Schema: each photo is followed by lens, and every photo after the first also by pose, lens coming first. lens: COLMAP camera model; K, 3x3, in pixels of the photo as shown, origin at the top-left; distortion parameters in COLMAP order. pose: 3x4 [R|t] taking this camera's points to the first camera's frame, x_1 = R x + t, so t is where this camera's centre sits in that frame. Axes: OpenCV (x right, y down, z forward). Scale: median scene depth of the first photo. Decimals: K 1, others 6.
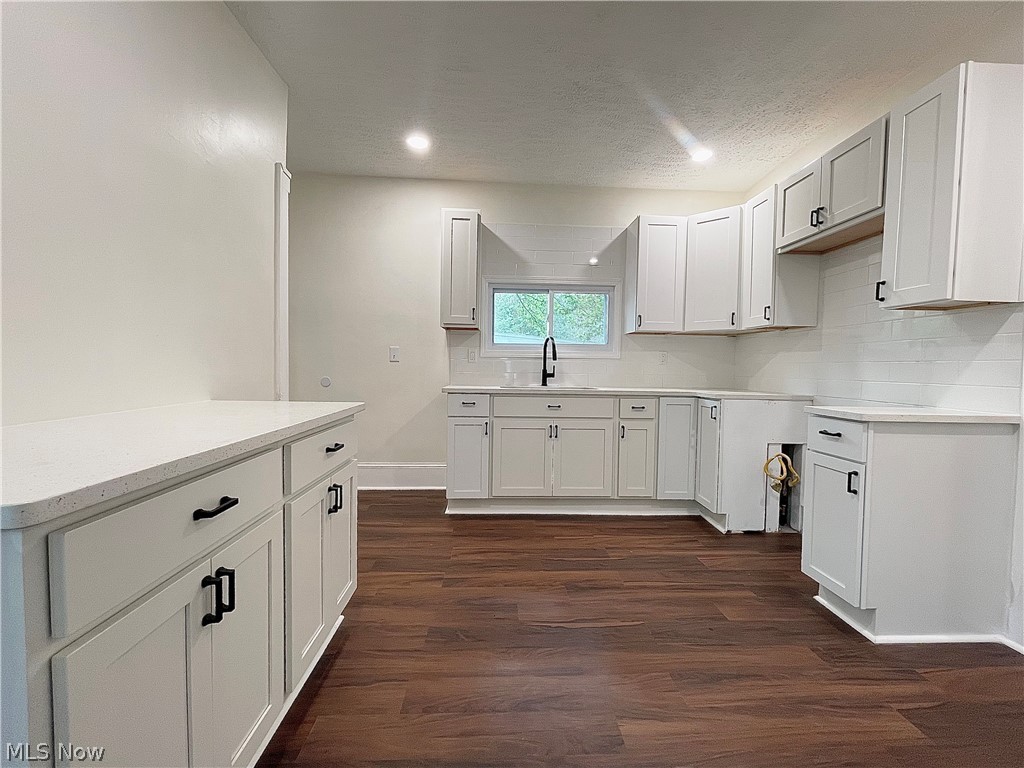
lens RADIAL K [[413.2, 0, 513.0], [0, 413.2, 383.1], [0, 0, 1]] dist [-0.001331, -0.000005]
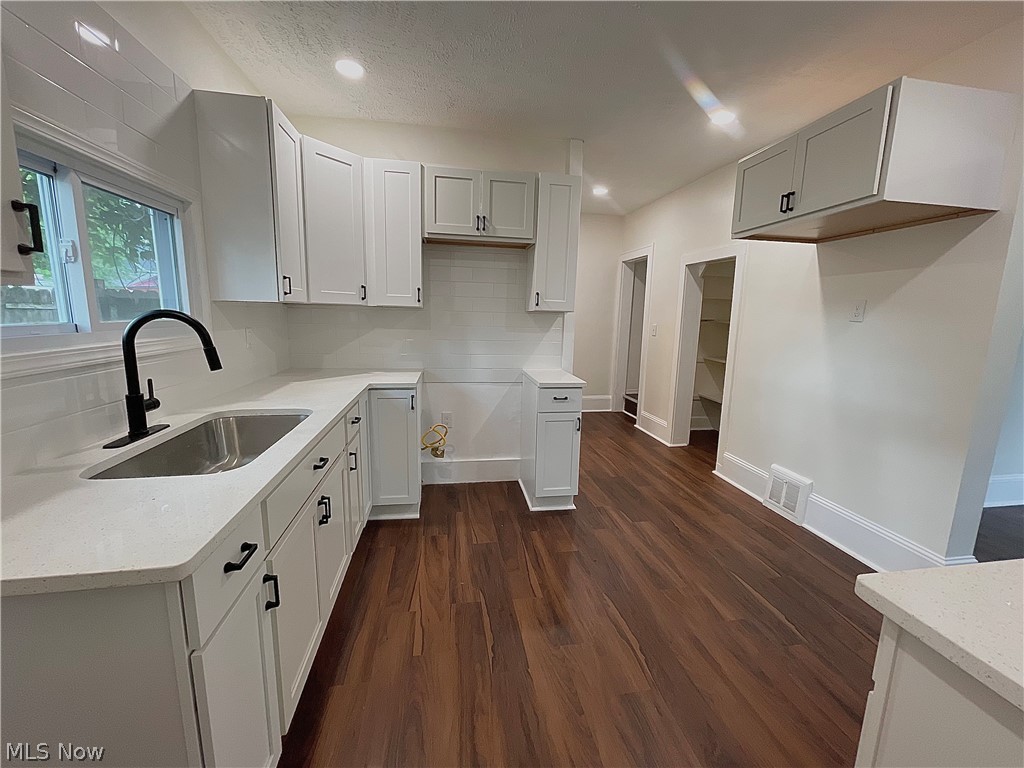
lens RADIAL K [[413.2, 0, 514.2], [0, 413.2, 381.8], [0, 0, 1]] dist [-0.001331, -0.000005]
pose [[-0.122722, -0.176915, 0.976545, -0.505872], [0.014686, 0.983552, 0.180030, -0.158863], [-0.992332, 0.036435, -0.118105, 1.022715]]
